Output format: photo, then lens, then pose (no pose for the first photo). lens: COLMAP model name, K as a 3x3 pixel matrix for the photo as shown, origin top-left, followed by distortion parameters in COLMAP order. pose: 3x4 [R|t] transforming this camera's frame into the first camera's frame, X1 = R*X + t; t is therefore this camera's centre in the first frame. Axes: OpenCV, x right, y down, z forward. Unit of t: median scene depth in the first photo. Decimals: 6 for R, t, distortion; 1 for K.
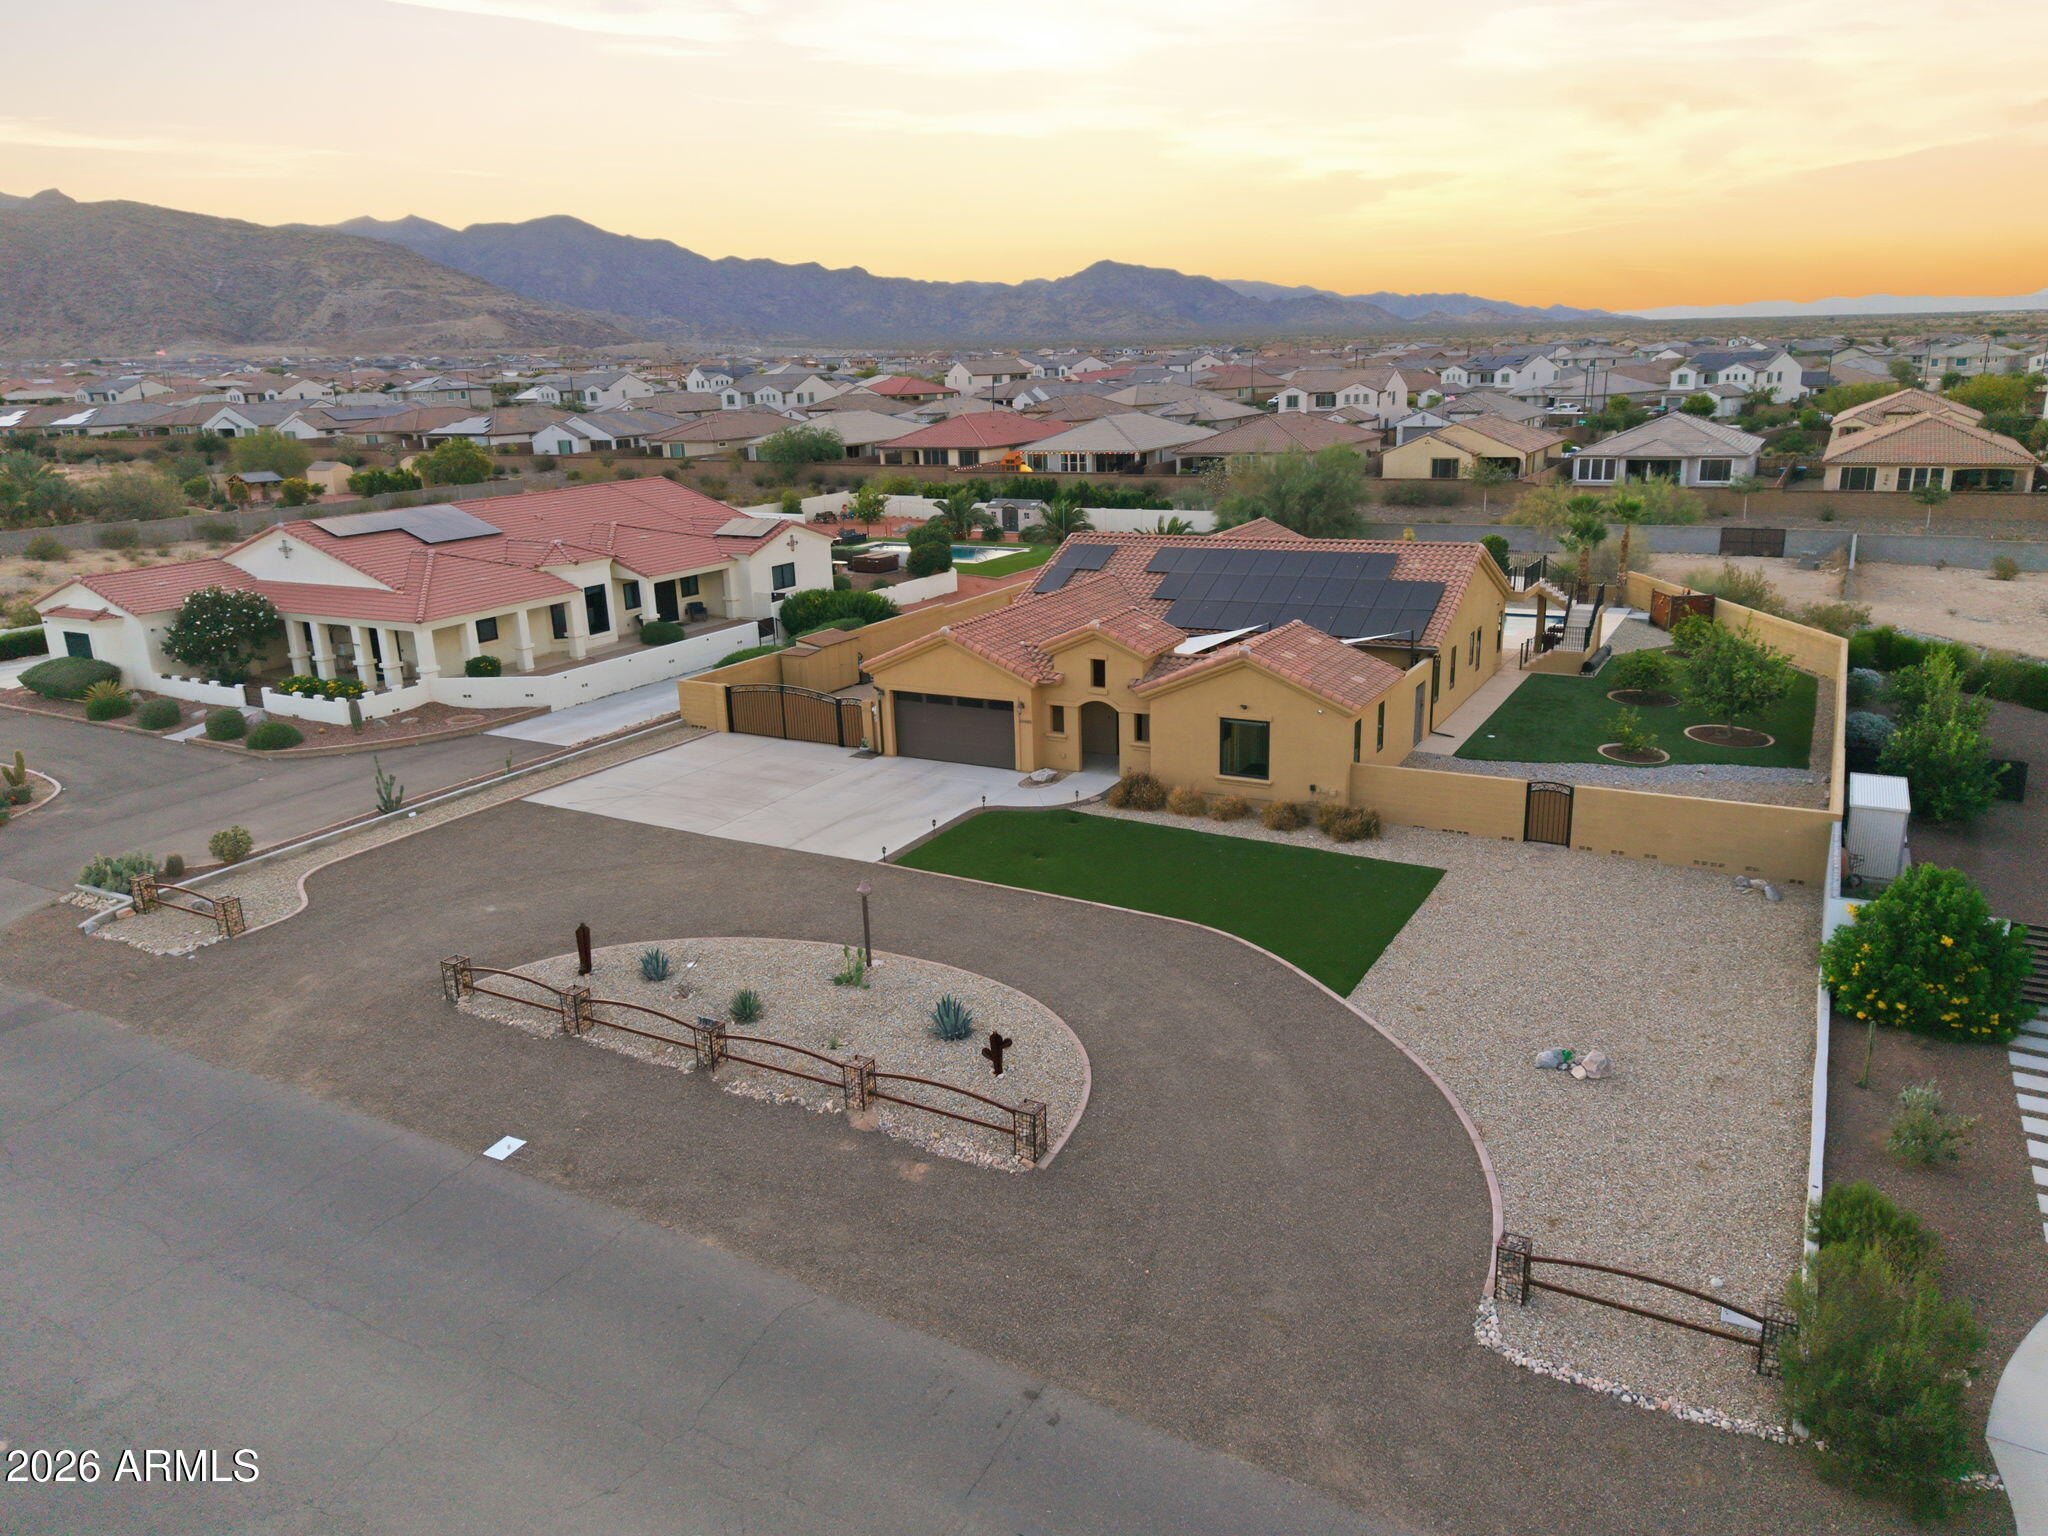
lens RADIAL K [[1434.6, 0, 1032.1], [0, 1434.6, 757.9], [0, 0, 1]] dist [0.061054, -0.081841]
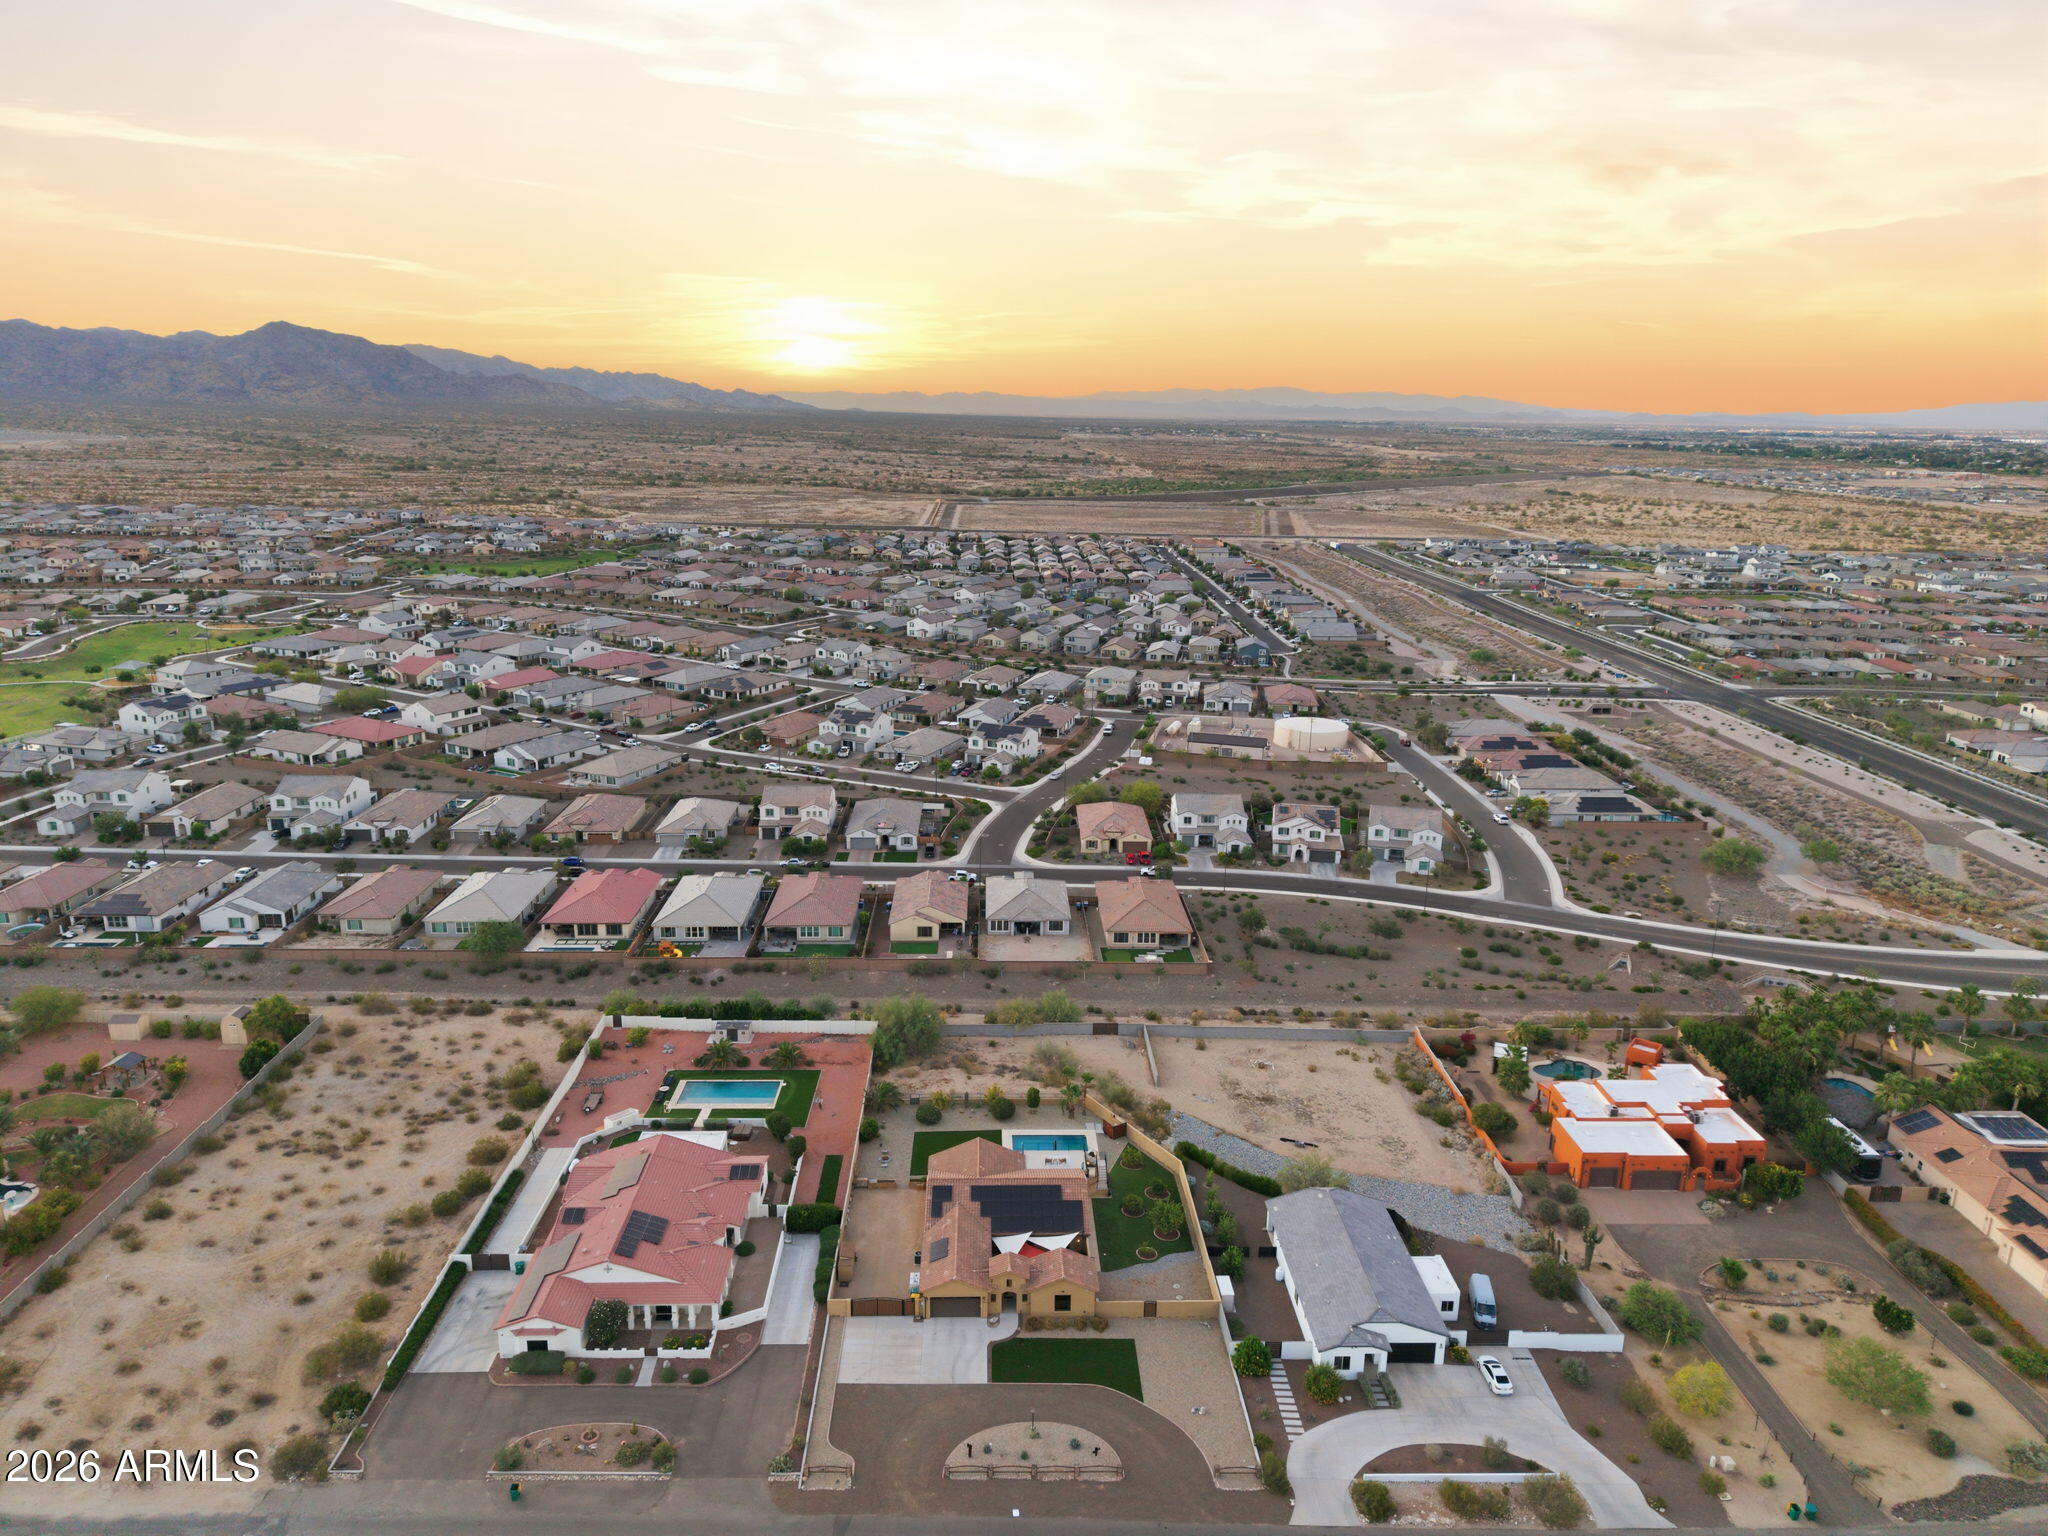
lens RADIAL K [[1361.3, 0, 1024.1], [0, 1361.3, 779.3], [0, 0, 1]] dist [0.055428, -0.070962]
pose [[0.859955, -0.085747, 0.503116, -1.294231], [0.093941, 0.995536, 0.009102, -1.142809], [-0.501650, 0.039436, 0.864171, -1.563179]]
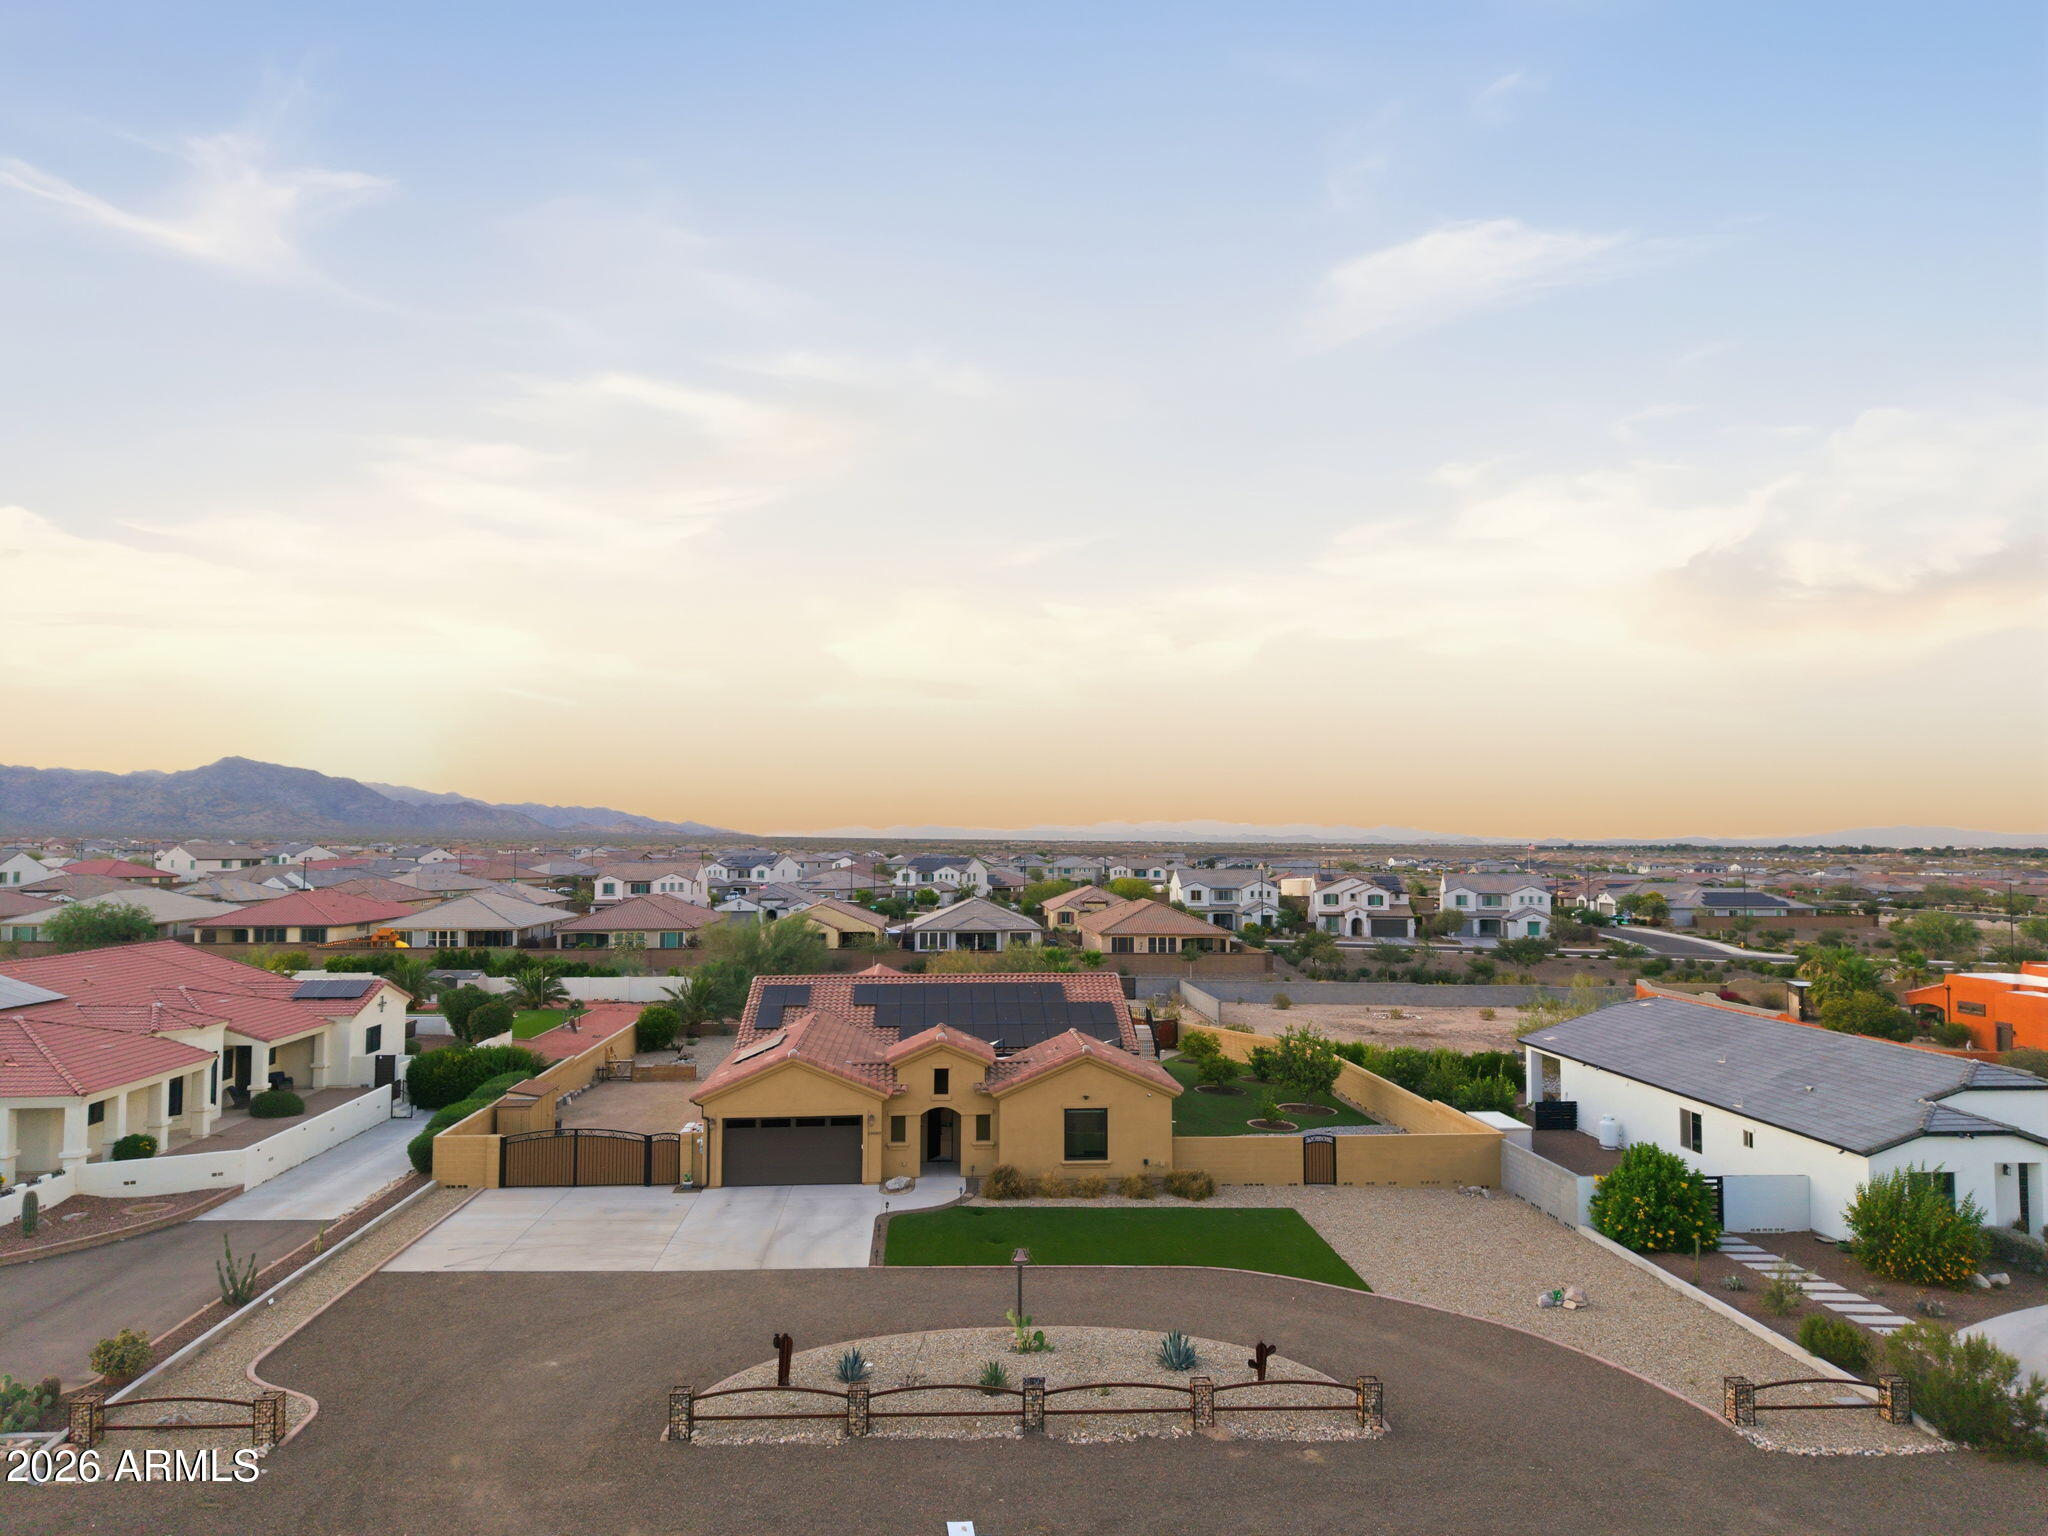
lens RADIAL K [[1361.3, 0, 1024.1], [0, 1361.3, 779.3], [0, 0, 1]] dist [0.055428, -0.070962]
pose [[0.839180, 0.057742, 0.540780, -0.492636], [0.121526, 0.949296, -0.289945, 0.034575], [-0.530103, 0.309034, 0.789613, 0.045885]]
